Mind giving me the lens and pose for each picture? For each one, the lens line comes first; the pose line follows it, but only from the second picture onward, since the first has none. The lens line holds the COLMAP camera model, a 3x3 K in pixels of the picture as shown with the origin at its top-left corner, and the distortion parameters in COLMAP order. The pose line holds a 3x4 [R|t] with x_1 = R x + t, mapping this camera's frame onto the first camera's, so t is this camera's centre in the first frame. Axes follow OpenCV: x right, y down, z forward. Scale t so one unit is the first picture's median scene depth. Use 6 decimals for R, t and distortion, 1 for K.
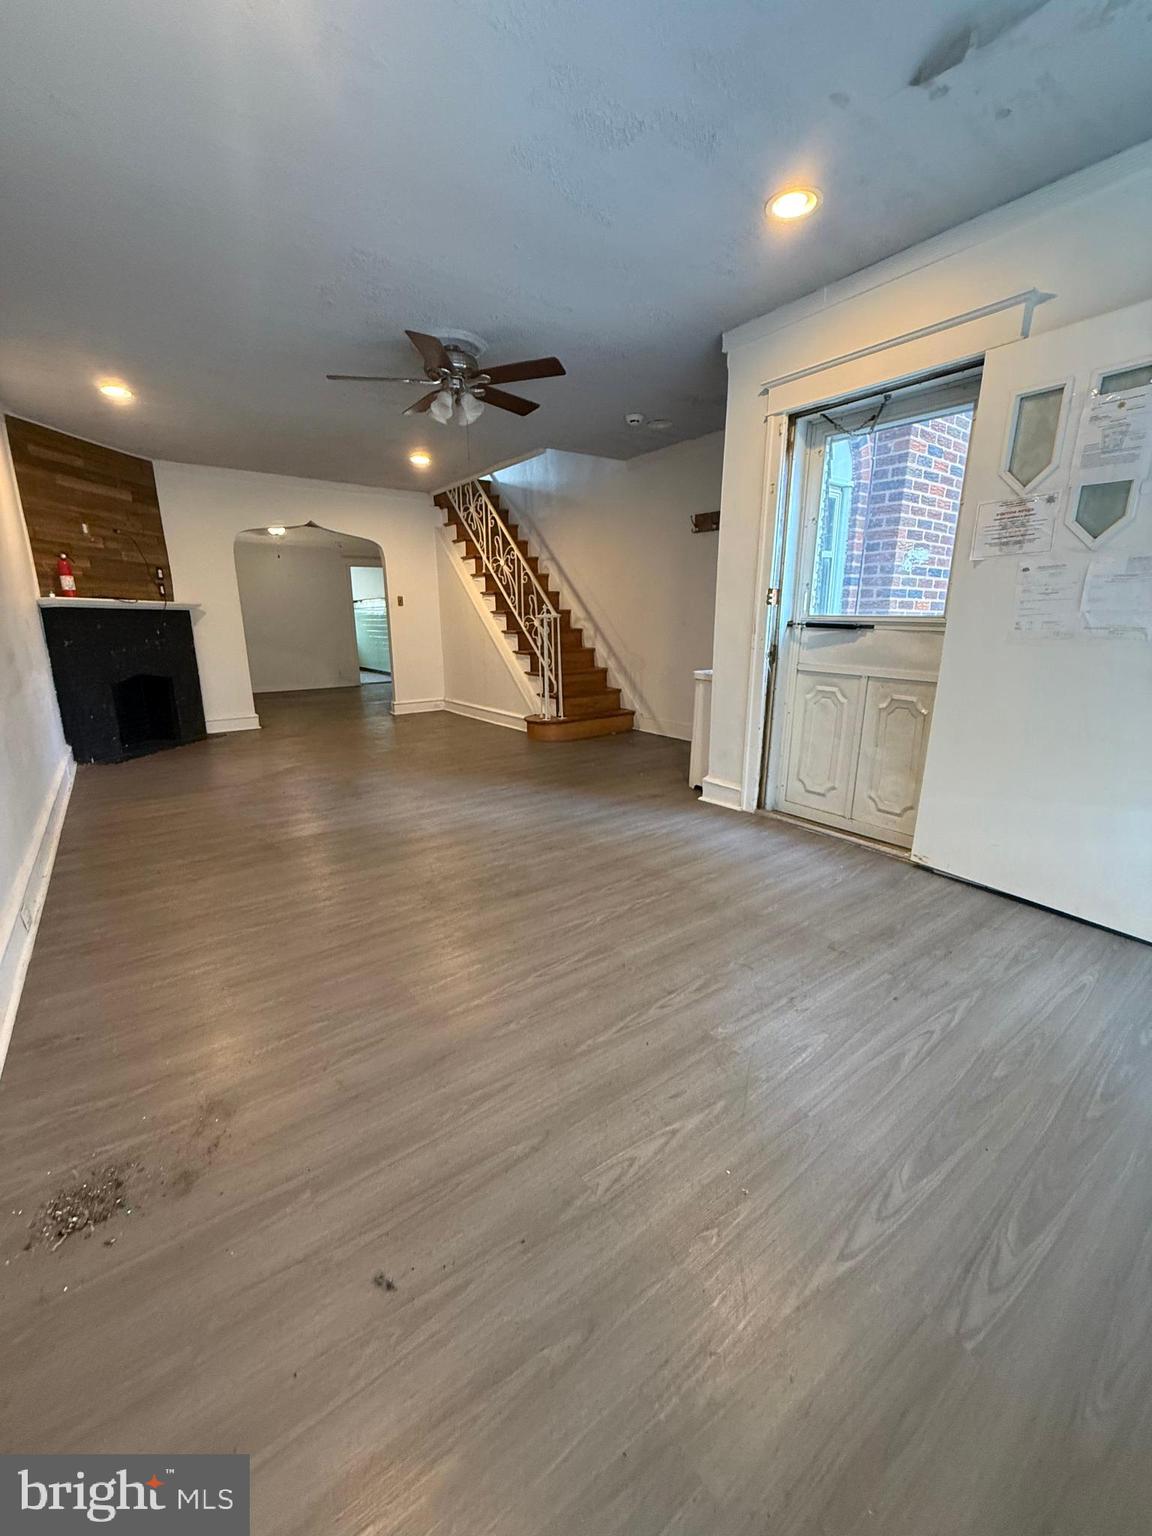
lens RADIAL K [[611.8, 0, 577.3], [0, 611.8, 765.5], [0, 0, 1]] dist [0.000295, 0.000404]
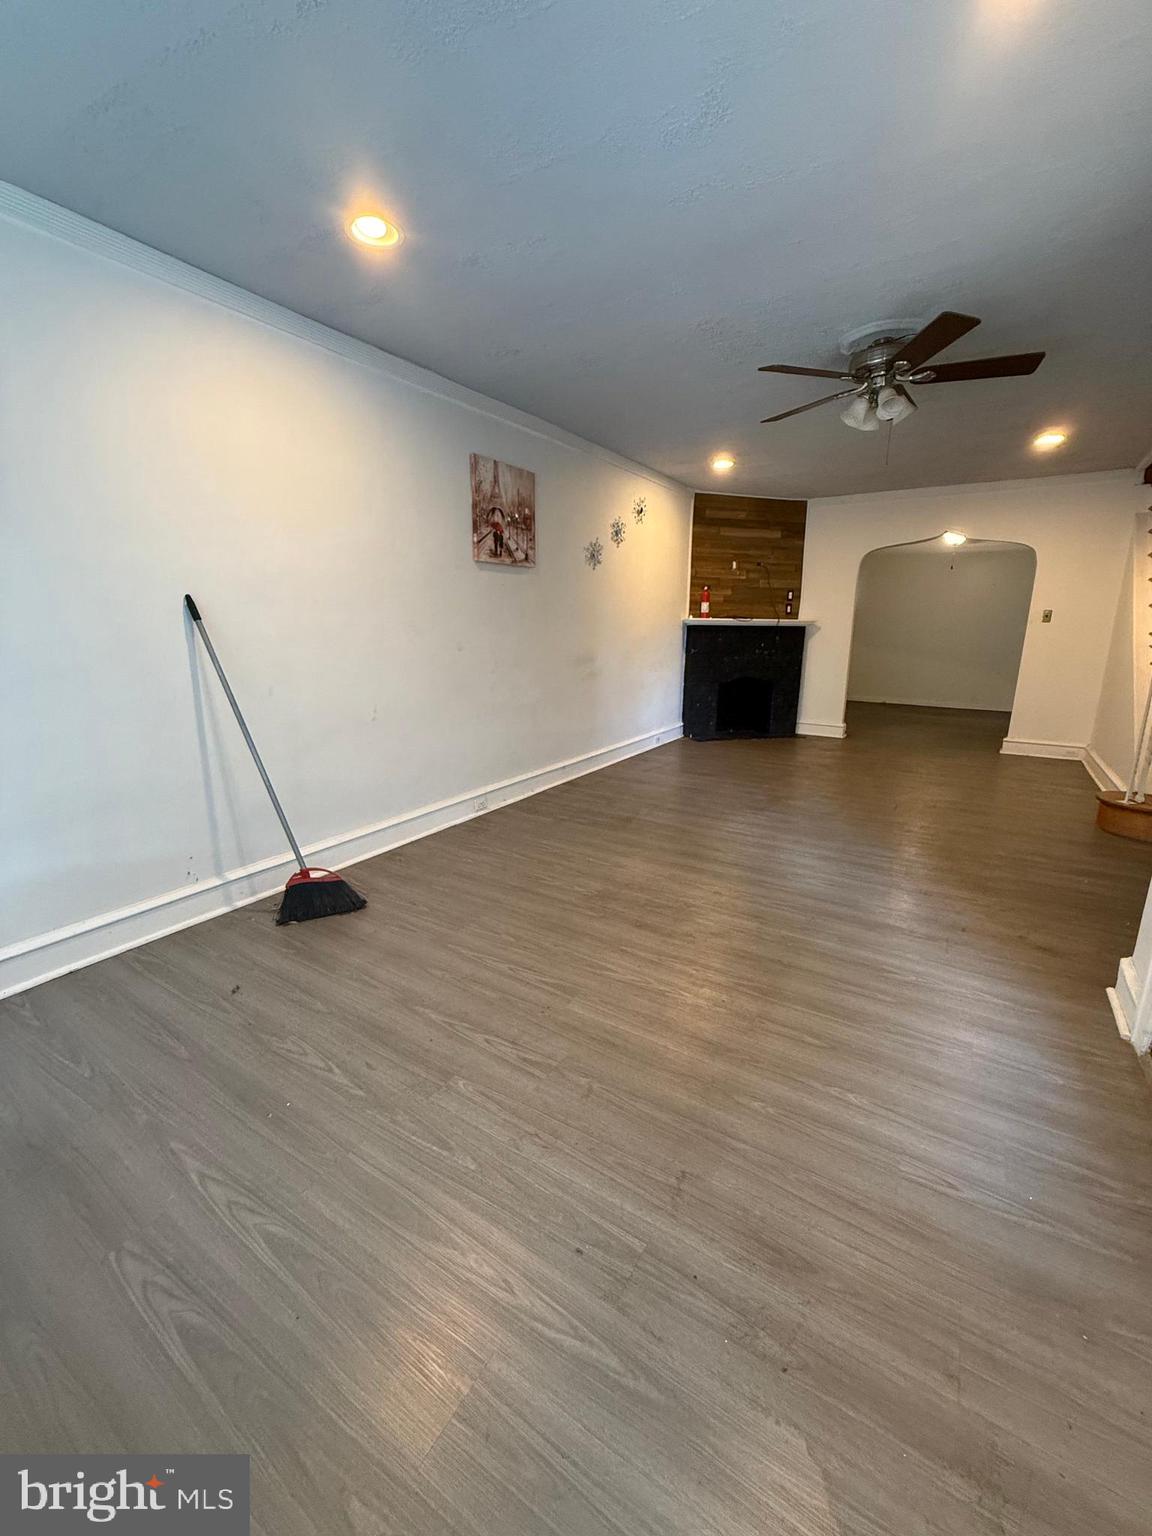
lens RADIAL K [[611.8, 0, 577.3], [0, 611.8, 765.5], [0, 0, 1]] dist [0.000295, 0.000404]
pose [[0.356380, 0.221502, -0.907706, 0.626945], [-0.224307, 0.963365, 0.147017, -0.148327], [0.907017, 0.151211, 0.393009, 0.398198]]
